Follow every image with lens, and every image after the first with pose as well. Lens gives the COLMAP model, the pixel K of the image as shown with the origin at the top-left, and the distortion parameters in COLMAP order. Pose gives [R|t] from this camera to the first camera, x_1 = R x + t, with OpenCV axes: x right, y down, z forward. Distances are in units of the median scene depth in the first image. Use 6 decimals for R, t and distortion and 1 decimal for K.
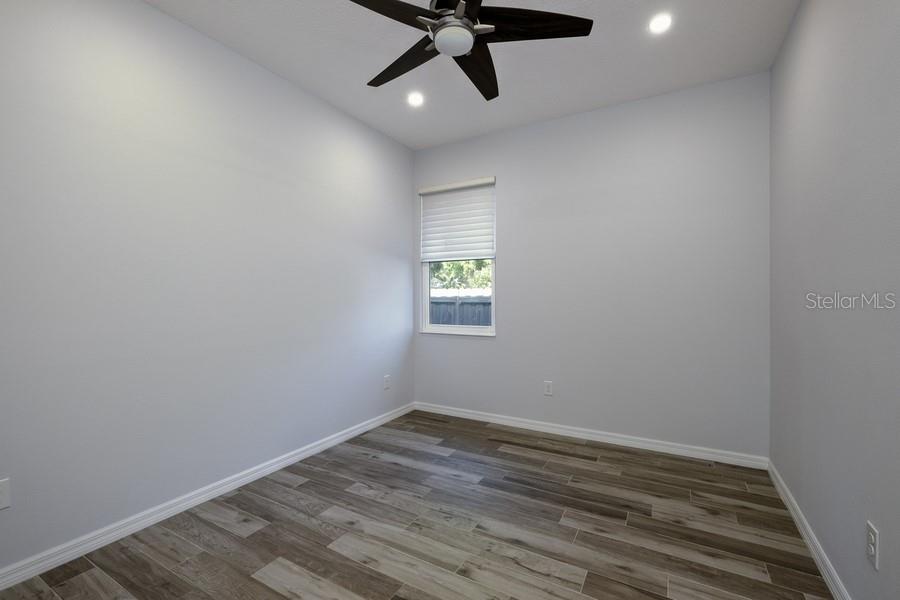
lens RADIAL K [[389.8, 0, 450.0], [0, 389.8, 300.0], [0, 0, 1]] dist [0.000147, -0.000086]
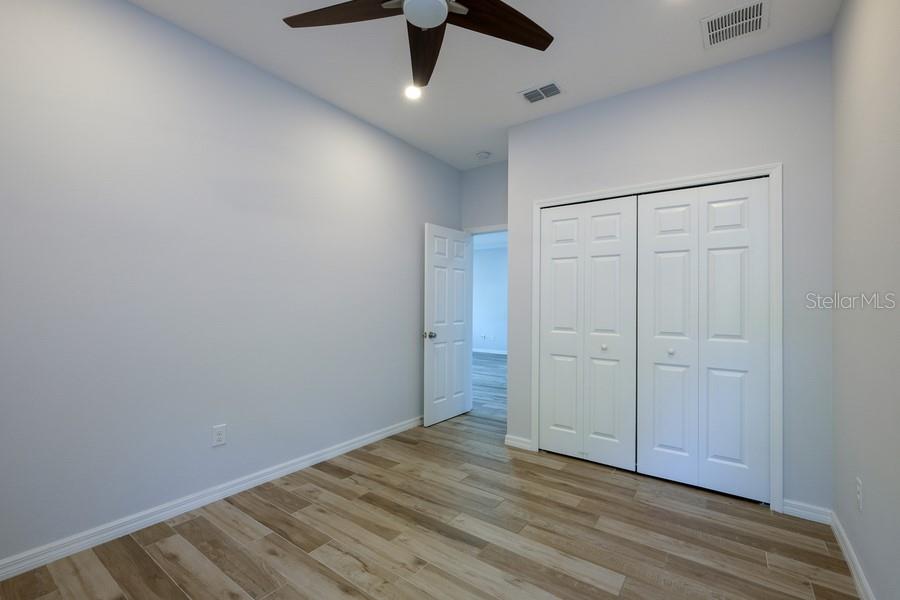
lens RADIAL K [[389.8, 0, 450.0], [0, 389.8, 300.0], [0, 0, 1]] dist [0.000147, -0.000086]
pose [[-0.993518, -0.003347, 0.113625, -0.160481], [-0.002550, 0.999971, 0.007160, -0.023909], [-0.113646, 0.006824, -0.993498, 2.000679]]
